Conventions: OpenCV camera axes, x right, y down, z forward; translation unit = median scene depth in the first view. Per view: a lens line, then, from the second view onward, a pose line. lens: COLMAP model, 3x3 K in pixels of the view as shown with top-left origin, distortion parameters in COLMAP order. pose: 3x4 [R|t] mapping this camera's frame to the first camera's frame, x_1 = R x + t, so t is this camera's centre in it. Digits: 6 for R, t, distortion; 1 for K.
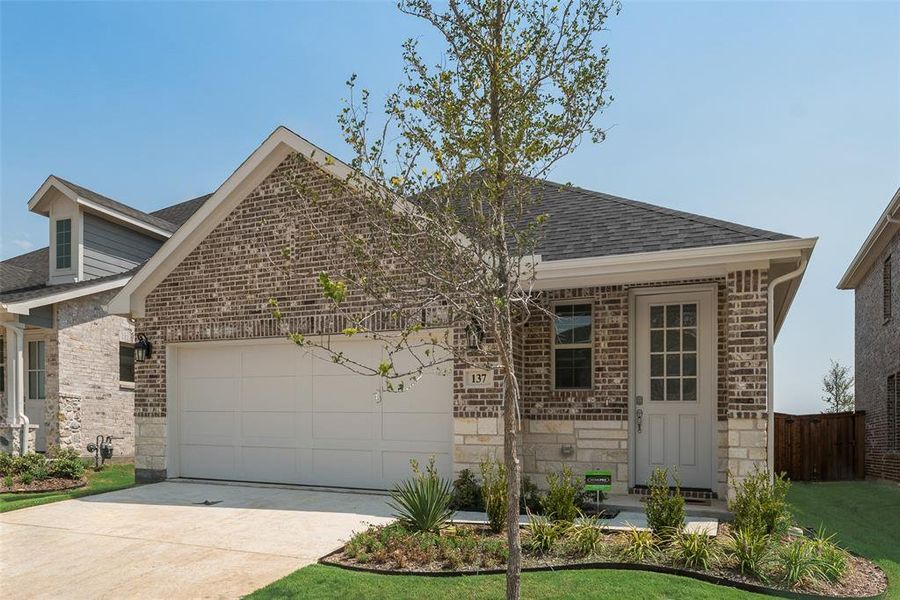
lens RADIAL K [[695.0, 0, 446.3], [0, 695.0, 426.2], [0, 0, 1]] dist [-0.000125, -0.000834]
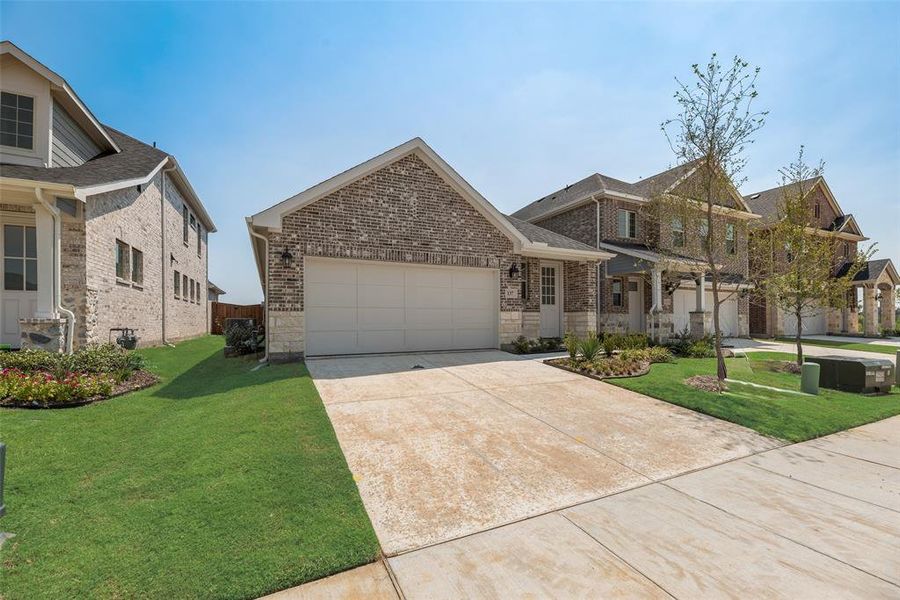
lens RADIAL K [[365.9, 0, 450.7], [0, 365.9, 306.8], [0, 0, 1]] dist [-0.001052, -0.000090]
pose [[0.624007, 0.004374, 0.781406, -0.813112], [0.004724, 0.999945, -0.009369, -0.014347], [-0.781404, 0.009538, 0.623952, 0.366345]]
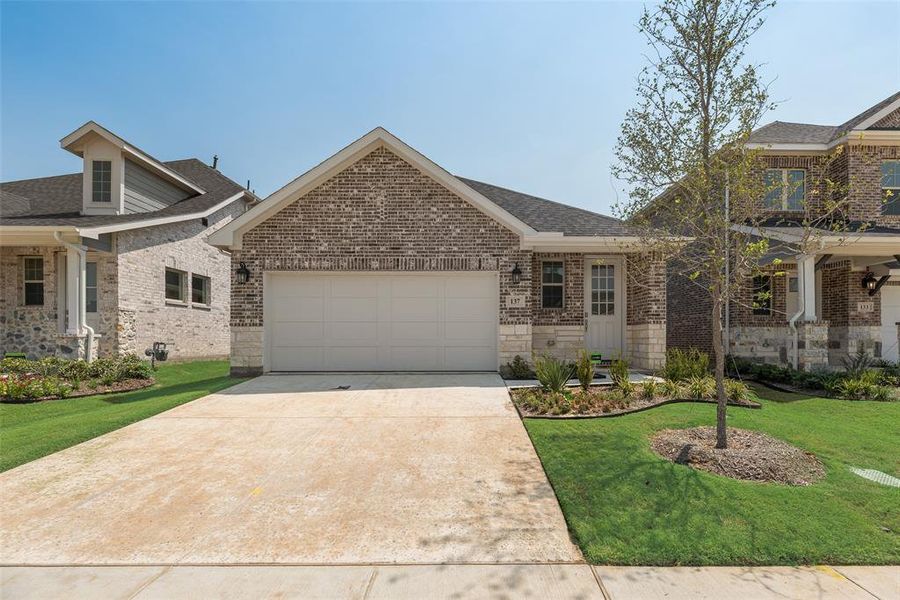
lens RADIAL K [[405.0, 0, 448.7], [0, 405.0, 326.7], [0, 0, 1]] dist [-0.000803, -0.000361]
pose [[0.891454, -0.010424, 0.452992, -0.462168], [0.014222, 0.999886, -0.004978, -0.003821], [-0.452888, 0.010880, 0.891501, 0.163860]]
